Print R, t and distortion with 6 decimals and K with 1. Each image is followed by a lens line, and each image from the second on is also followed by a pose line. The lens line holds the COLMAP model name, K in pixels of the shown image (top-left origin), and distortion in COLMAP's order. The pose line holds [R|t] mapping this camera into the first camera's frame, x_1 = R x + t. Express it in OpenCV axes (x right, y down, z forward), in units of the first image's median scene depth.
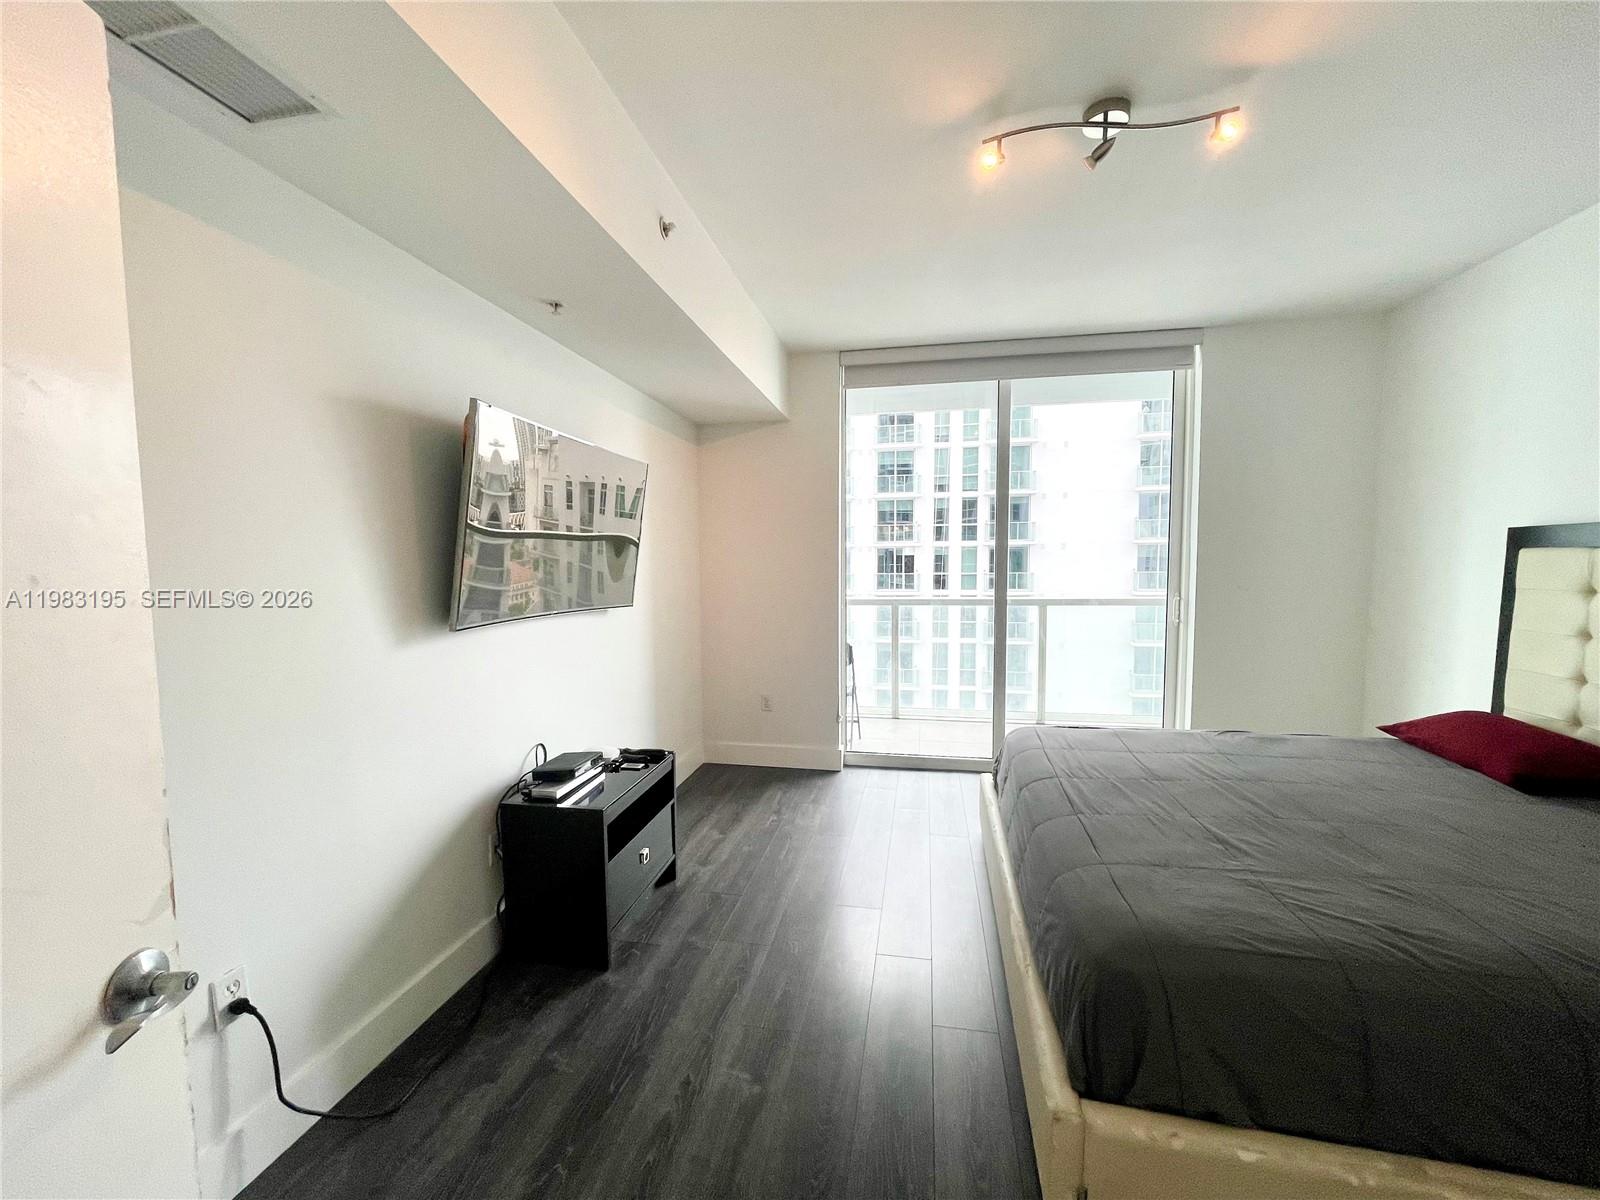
lens RADIAL K [[643.9, 0, 800.2], [0, 643.9, 610.0], [0, 0, 1]] dist [-0.002639, 0.000676]
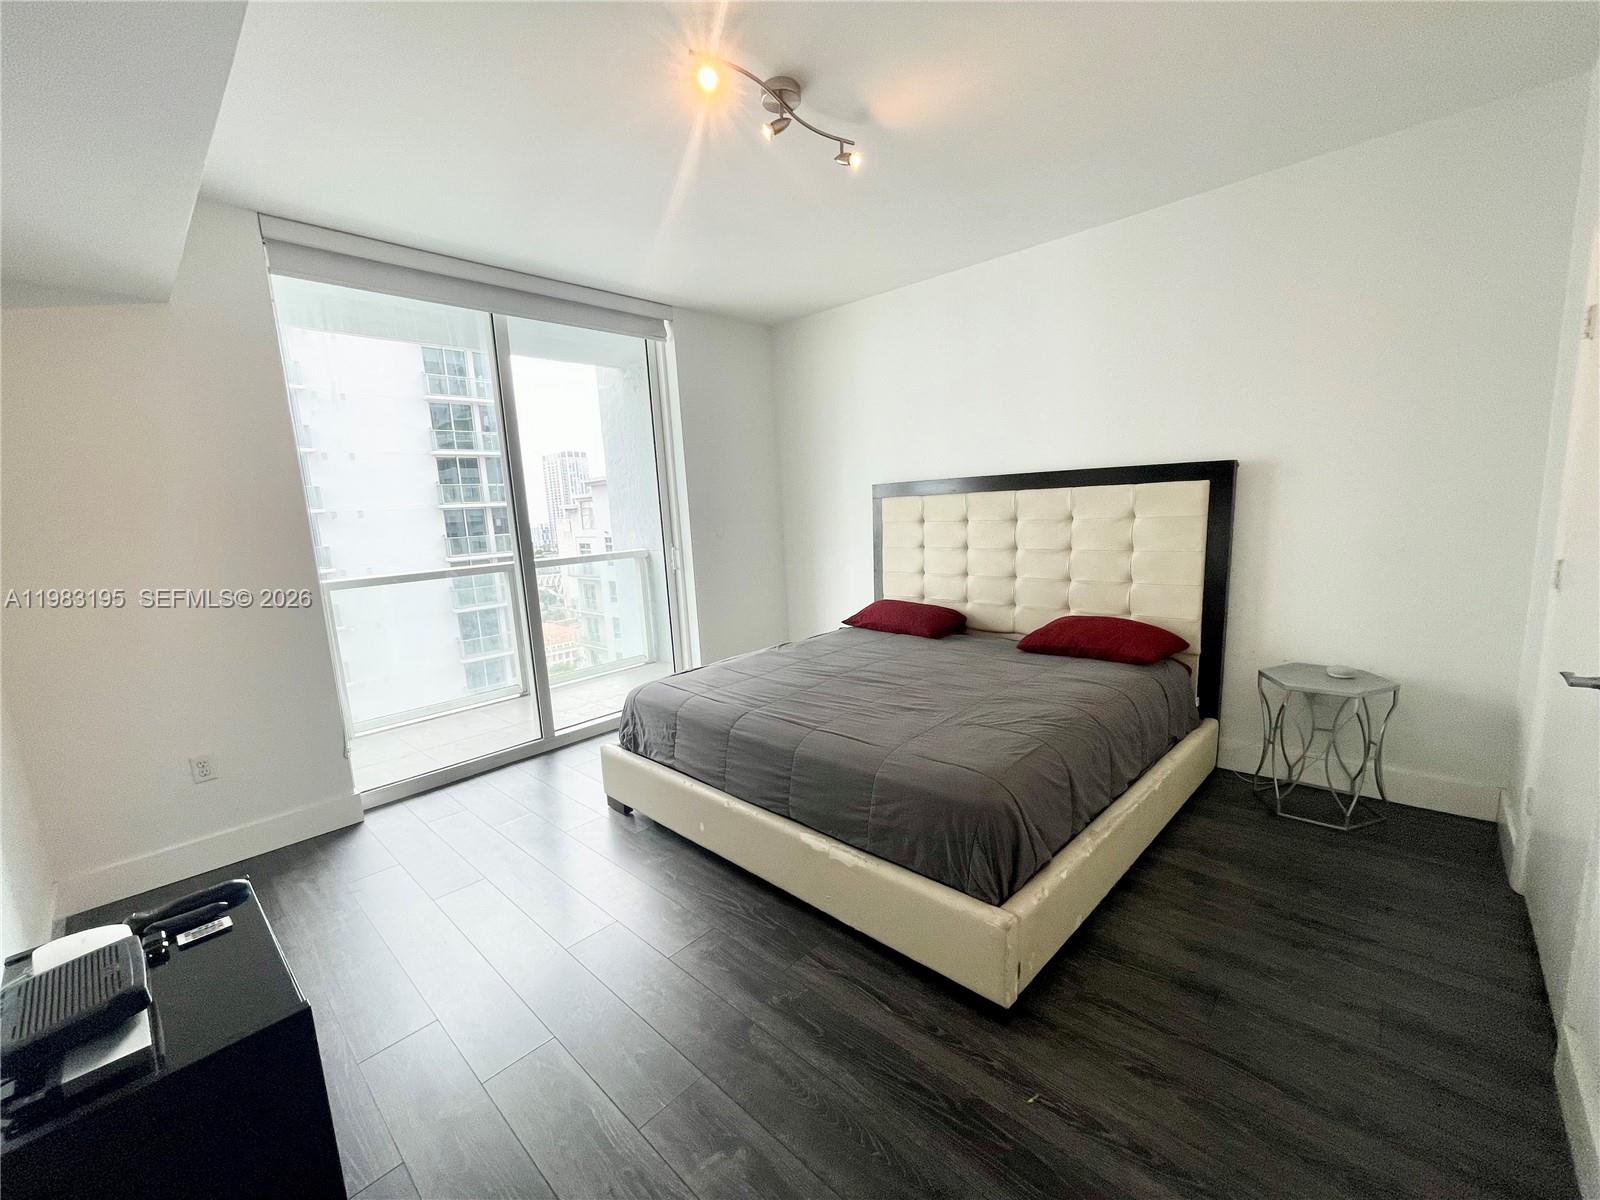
lens RADIAL K [[643.9, 0, 800.2], [0, 643.9, 610.0], [0, 0, 1]] dist [-0.002639, 0.000676]
pose [[0.531841, -0.153811, 0.832759, -0.332967], [0.109630, 0.987597, 0.112395, -0.017178], [-0.839718, 0.031519, 0.542108, 0.254047]]
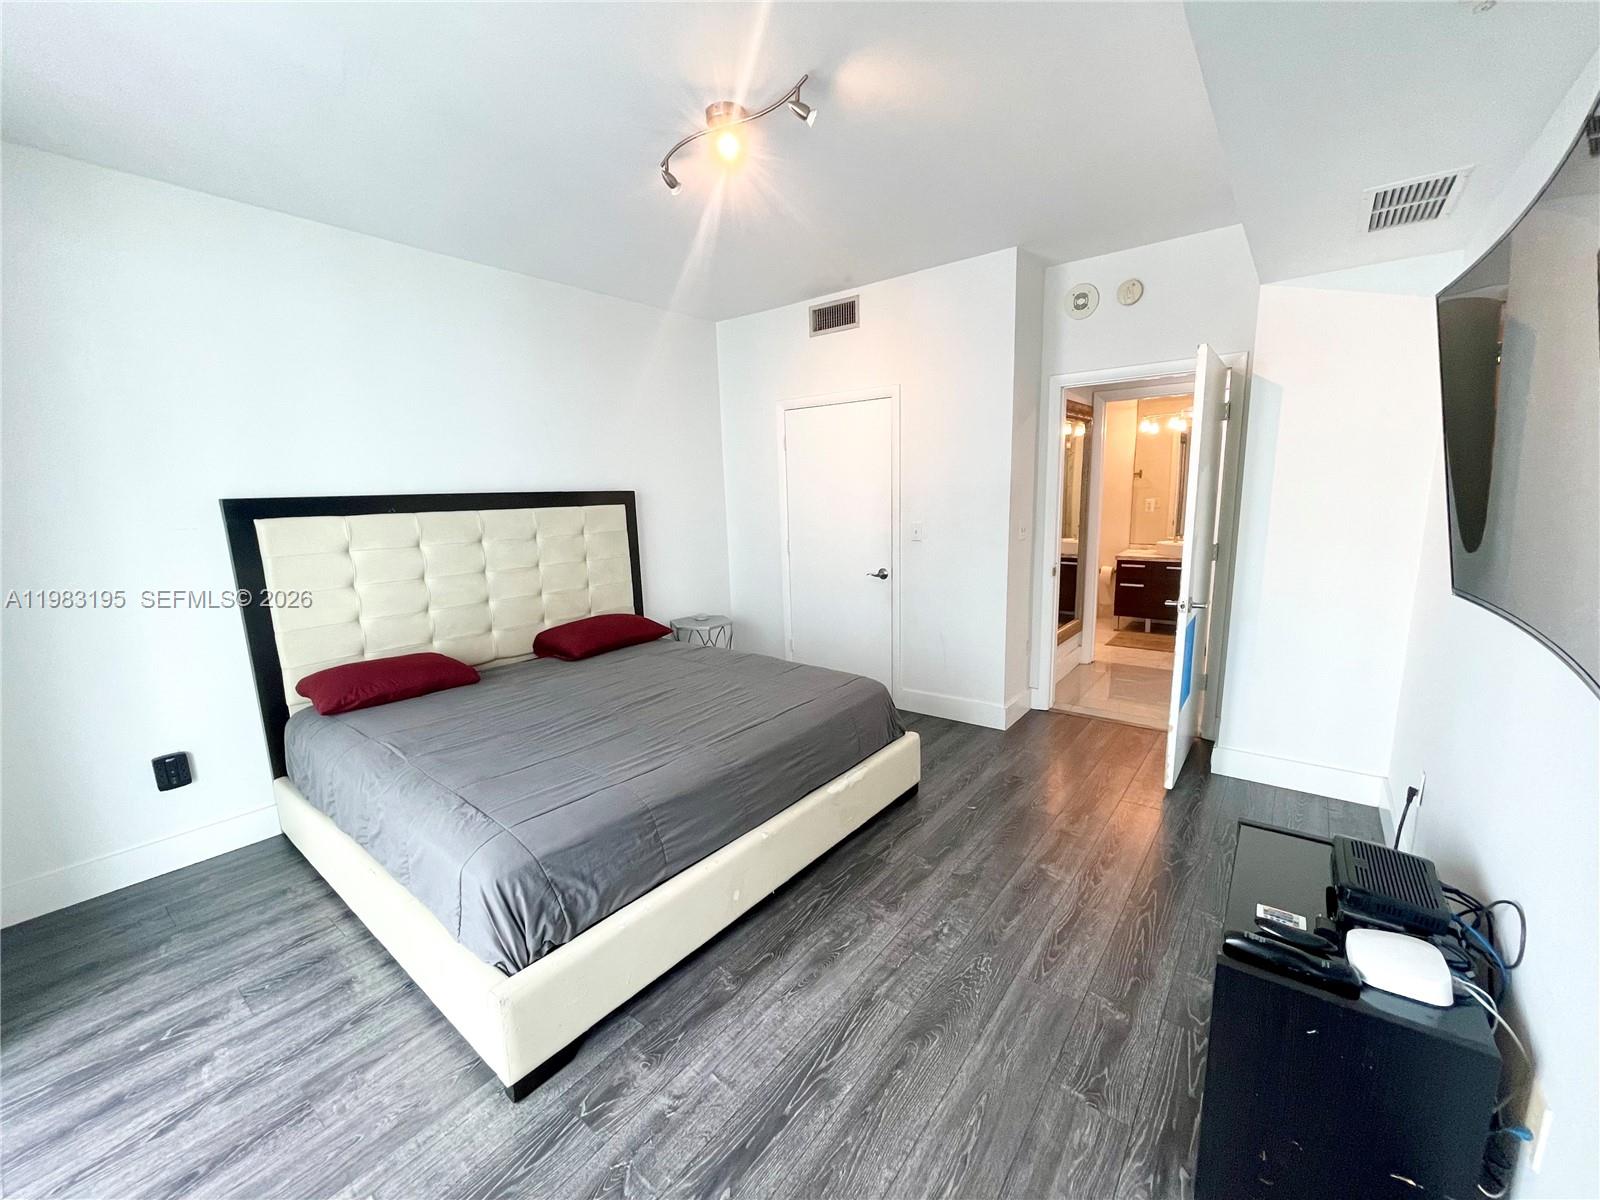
lens RADIAL K [[643.9, 0, 800.2], [0, 643.9, 610.0], [0, 0, 1]] dist [-0.002639, 0.000676]
pose [[-0.890952, -0.049527, 0.451388, -0.114445], [0.070631, 0.966822, 0.245493, -0.124416], [-0.448570, 0.250605, -0.857894, 1.297781]]
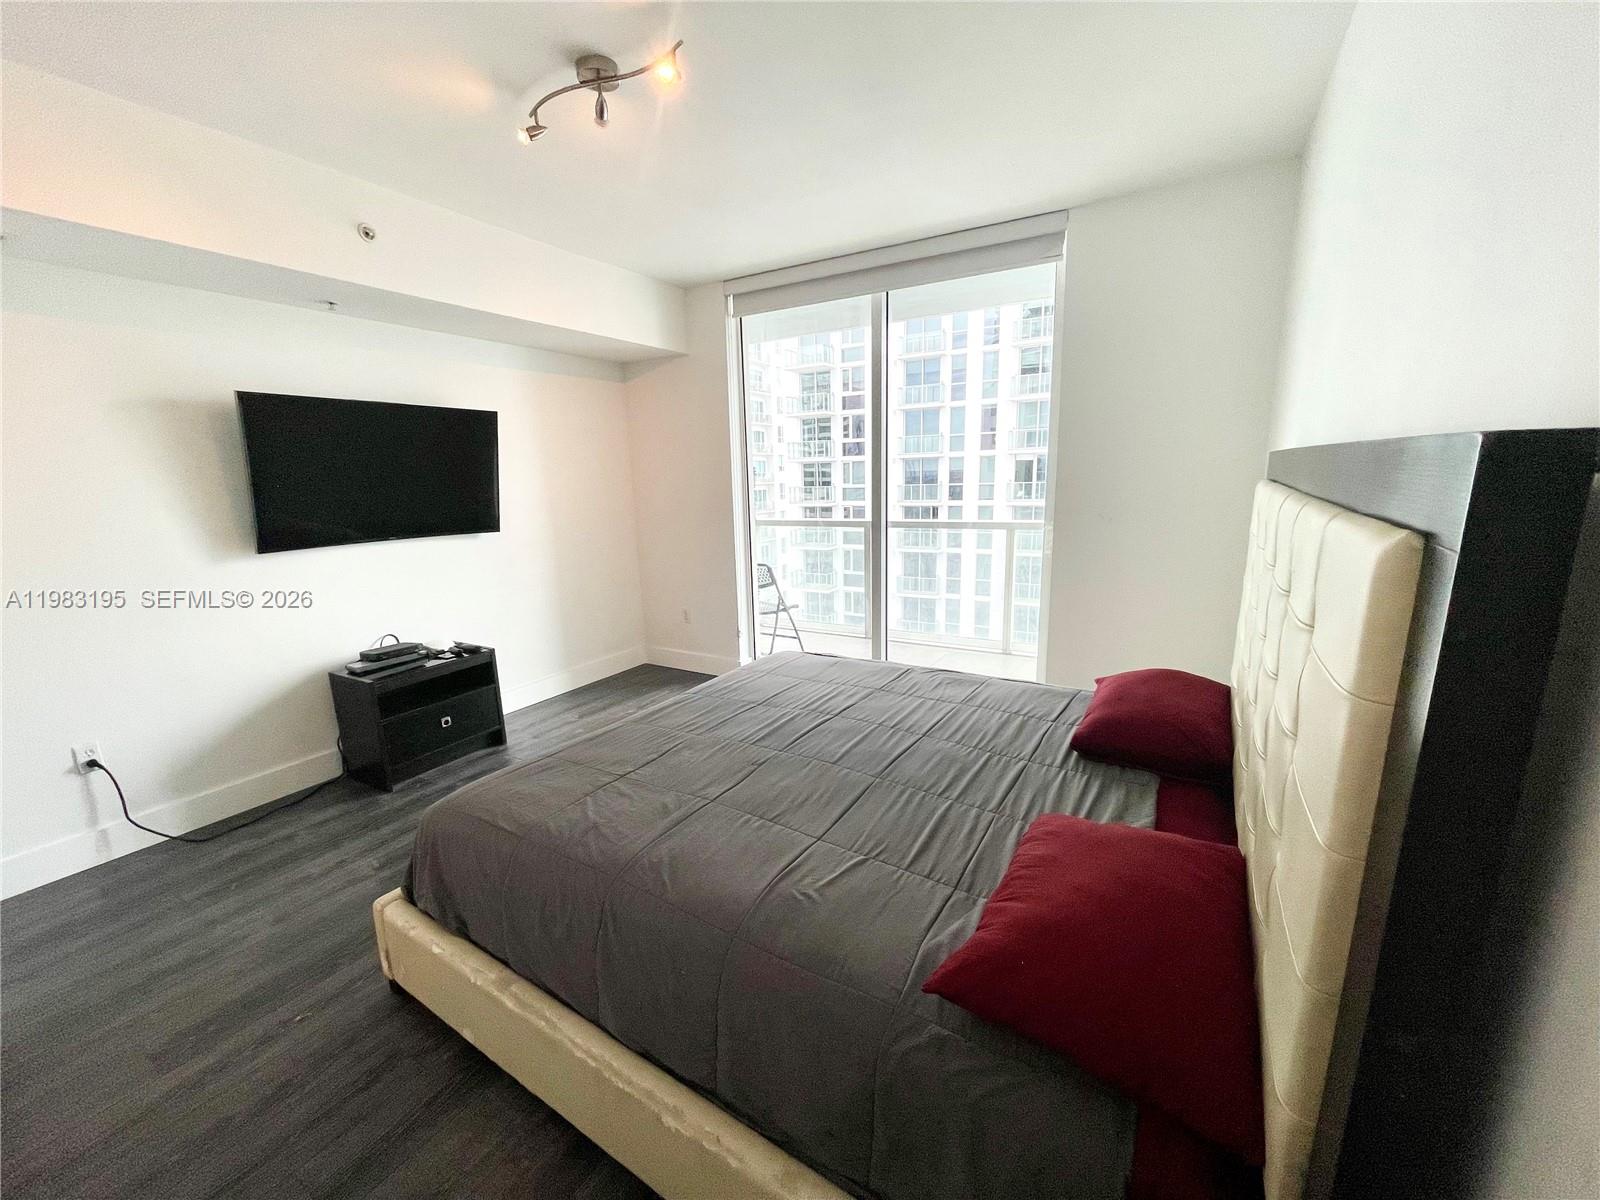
lens RADIAL K [[643.9, 0, 800.2], [0, 643.9, 610.0], [0, 0, 1]] dist [-0.002639, 0.000676]
pose [[0.941755, 0.053274, -0.332053, 0.717021], [-0.006727, 0.990159, 0.139782, -0.034535], [0.336232, -0.129407, 0.932846, 0.018451]]
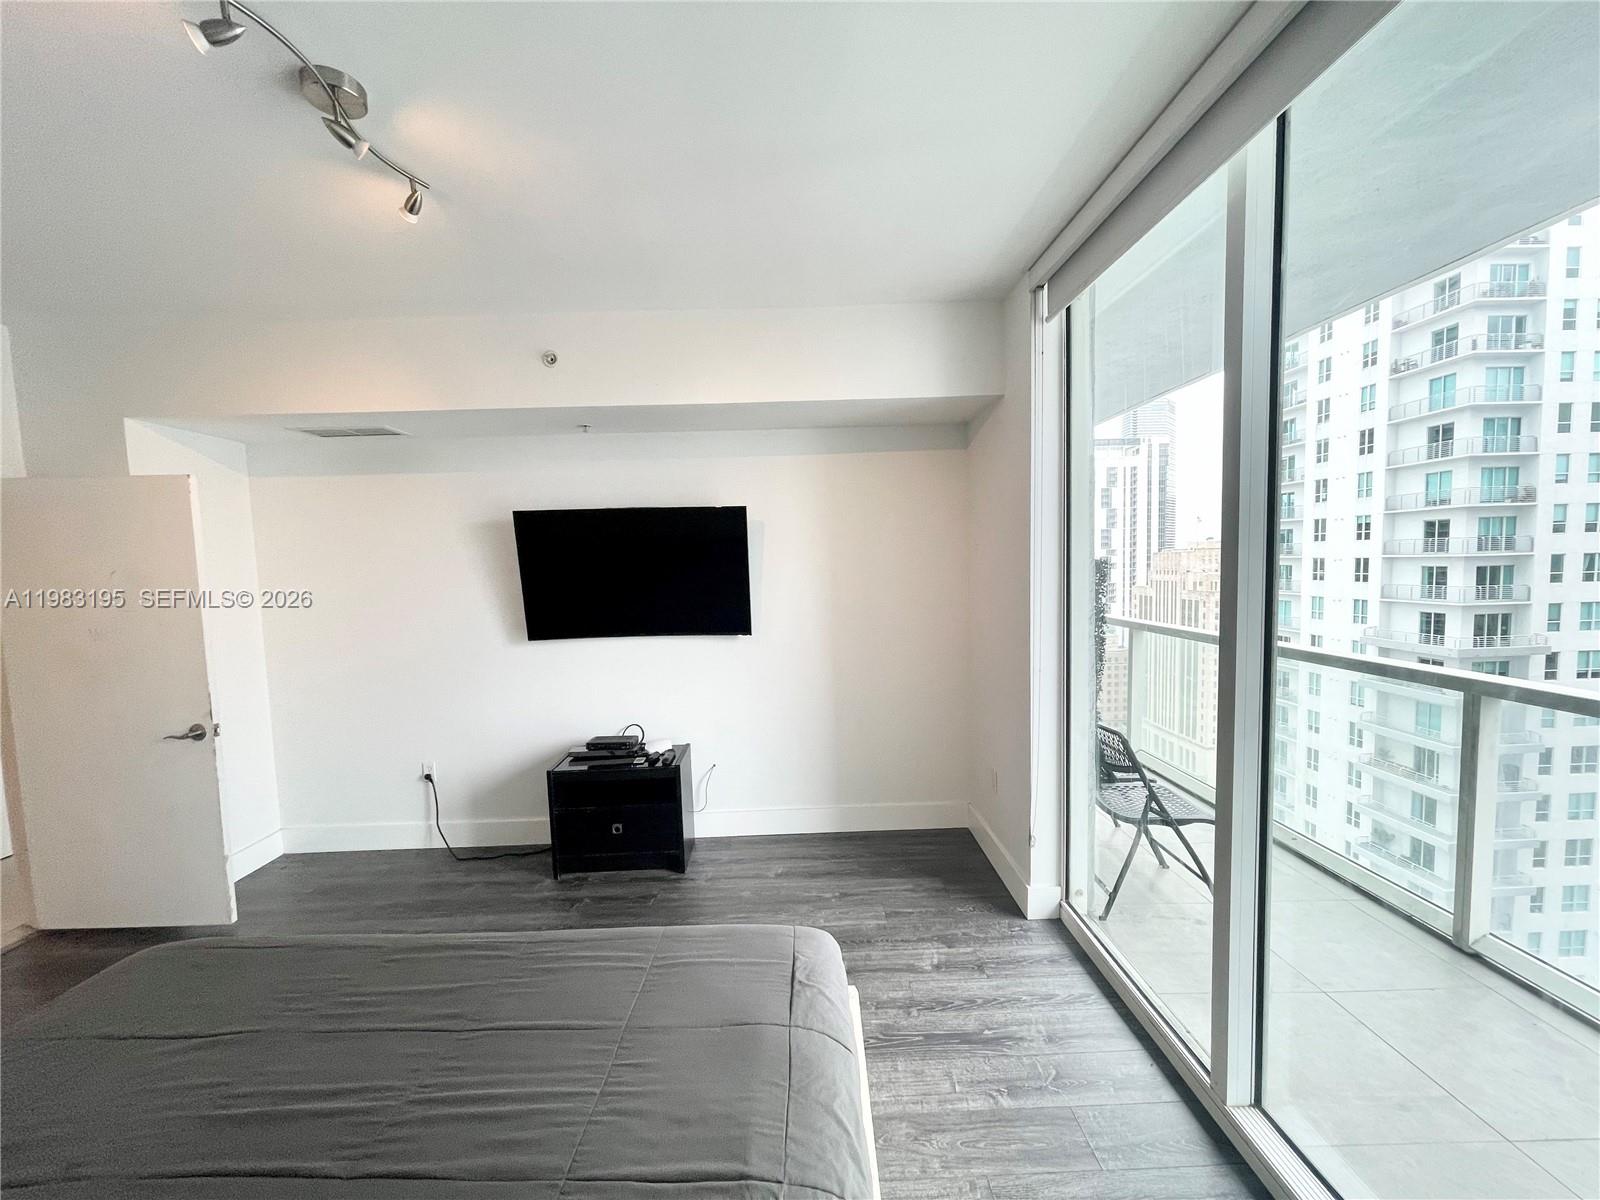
lens RADIAL K [[643.9, 0, 800.2], [0, 643.9, 610.0], [0, 0, 1]] dist [-0.002639, 0.000676]
pose [[0.207824, 0.067152, -0.975858, 0.864764], [-0.045561, 0.997223, 0.058919, -0.122150], [0.977105, 0.032216, 0.210307, 0.863725]]
